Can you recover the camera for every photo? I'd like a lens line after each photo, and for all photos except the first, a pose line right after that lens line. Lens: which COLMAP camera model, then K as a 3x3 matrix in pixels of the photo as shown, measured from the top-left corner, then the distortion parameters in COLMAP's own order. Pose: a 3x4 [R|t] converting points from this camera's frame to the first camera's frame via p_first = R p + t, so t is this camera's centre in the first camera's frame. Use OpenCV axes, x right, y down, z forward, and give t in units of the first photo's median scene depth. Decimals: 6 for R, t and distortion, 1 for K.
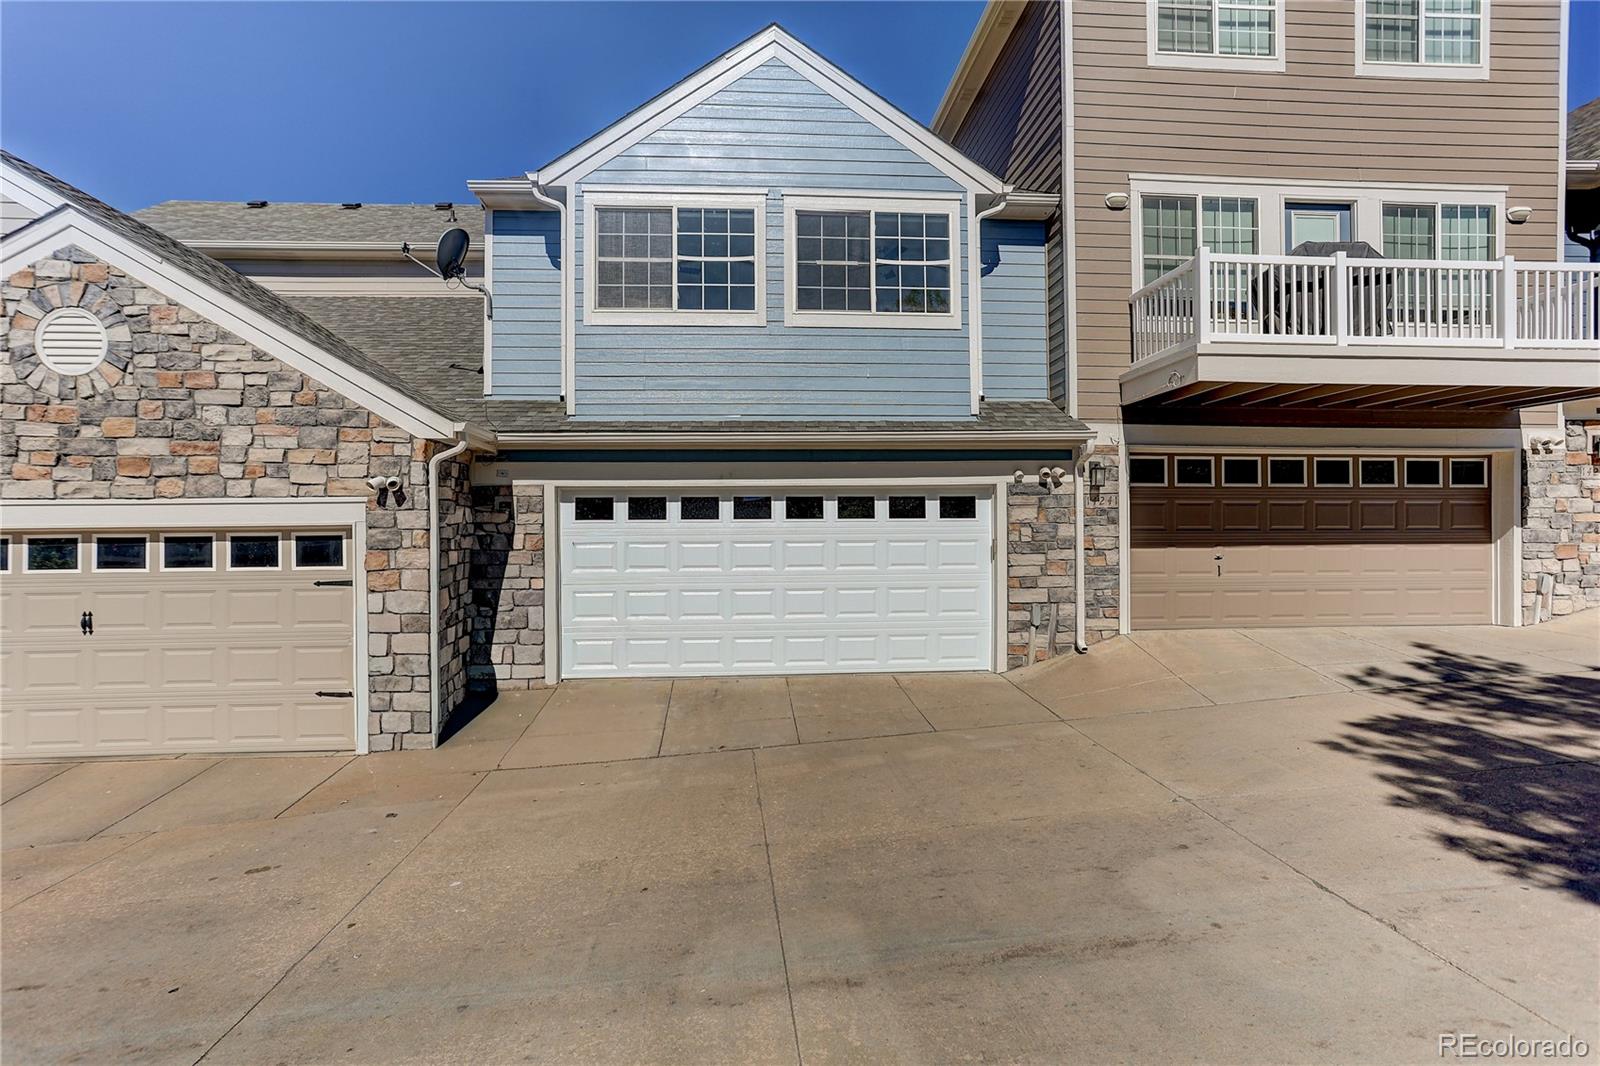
lens RADIAL K [[772.5, 0, 800.0], [0, 772.5, 533.0], [0, 0, 1]] dist [-0.050182, 0.029000]
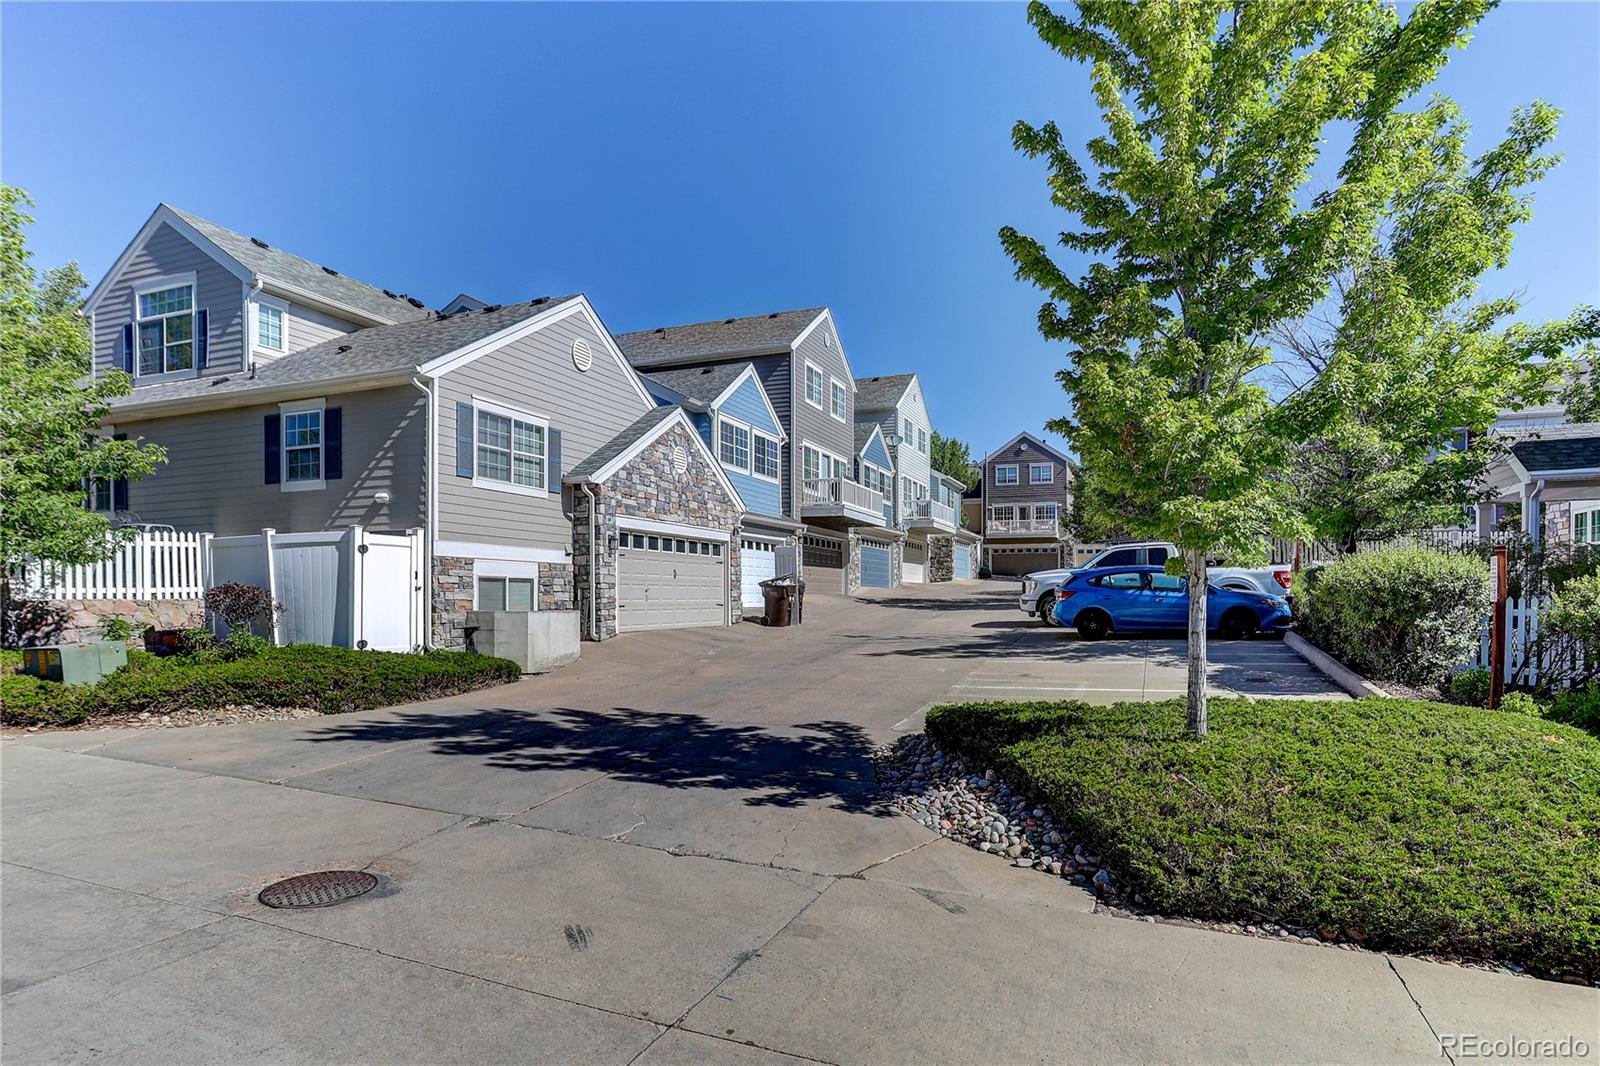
lens RADIAL K [[803.3, 0, 800.8], [0, 803.3, 597.8], [0, 0, 1]] dist [0.000477, 0.033360]
pose [[0.459055, 0.002912, 0.888403, -2.427808], [-0.001531, 0.999996, -0.002486, 0.160722], [-0.888406, -0.000219, 0.459058, -0.439825]]
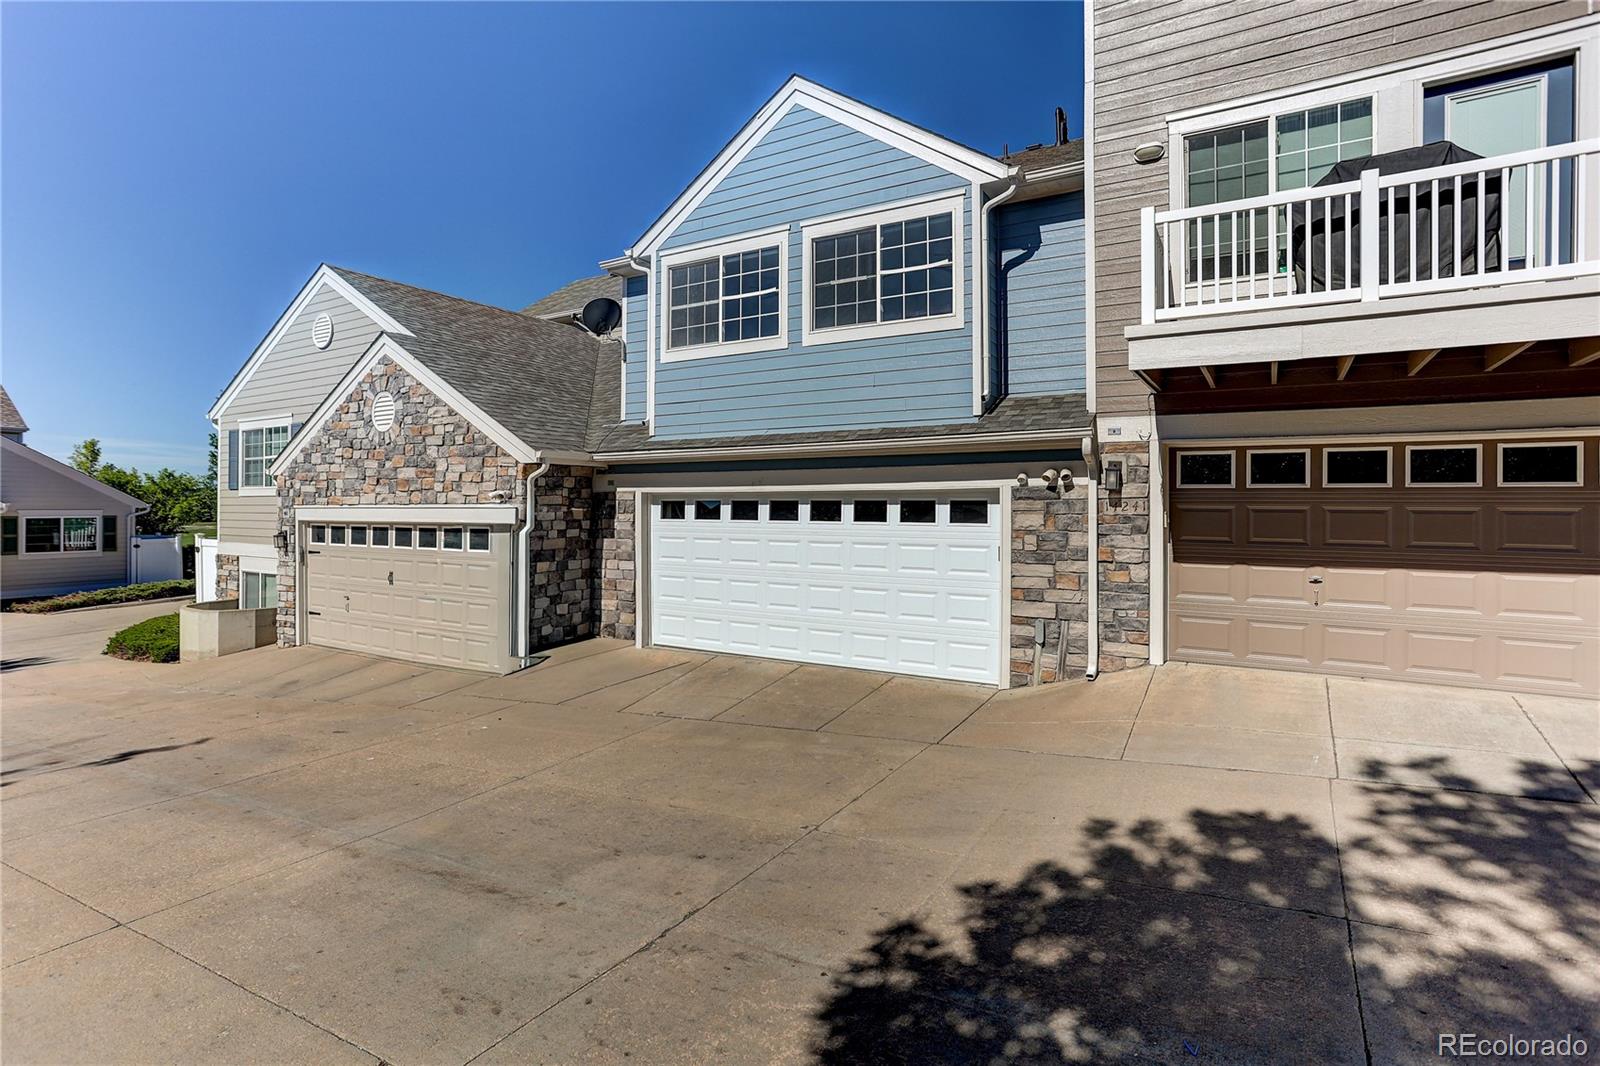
lens RADIAL K [[768.5, 0, 793.6], [0, 768.5, 502.5], [0, 0, 1]] dist [-0.048457, 0.027712]
pose [[0.826249, 0.006725, -0.563265, 0.587478], [-0.009983, 0.999947, -0.002705, -0.041814], [0.563217, 0.007858, 0.826272, 0.087936]]
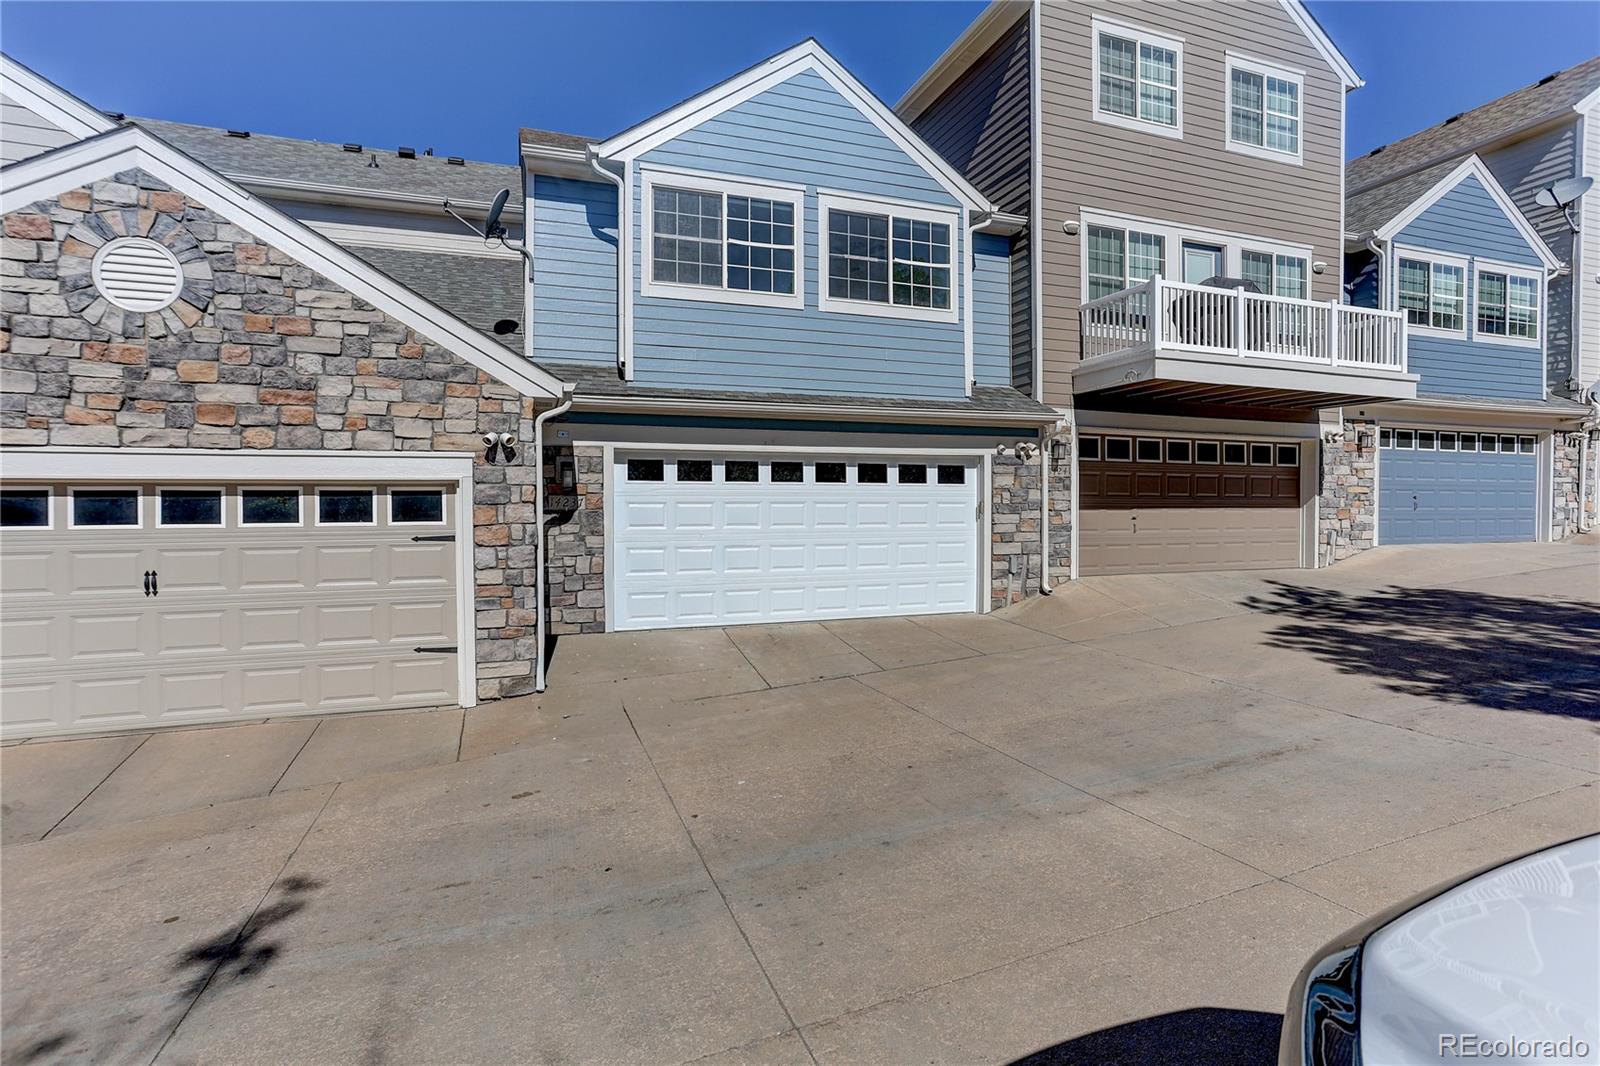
lens RADIAL K [[762.4, 0, 811.2], [0, 762.4, 518.9], [0, 0, 1]] dist [-0.051092, 0.029487]
pose [[0.963592, -0.000506, 0.267377, -0.326627], [-0.002654, 0.999931, 0.011457, 0.022630], [-0.267364, -0.011749, 0.963524, -0.068955]]
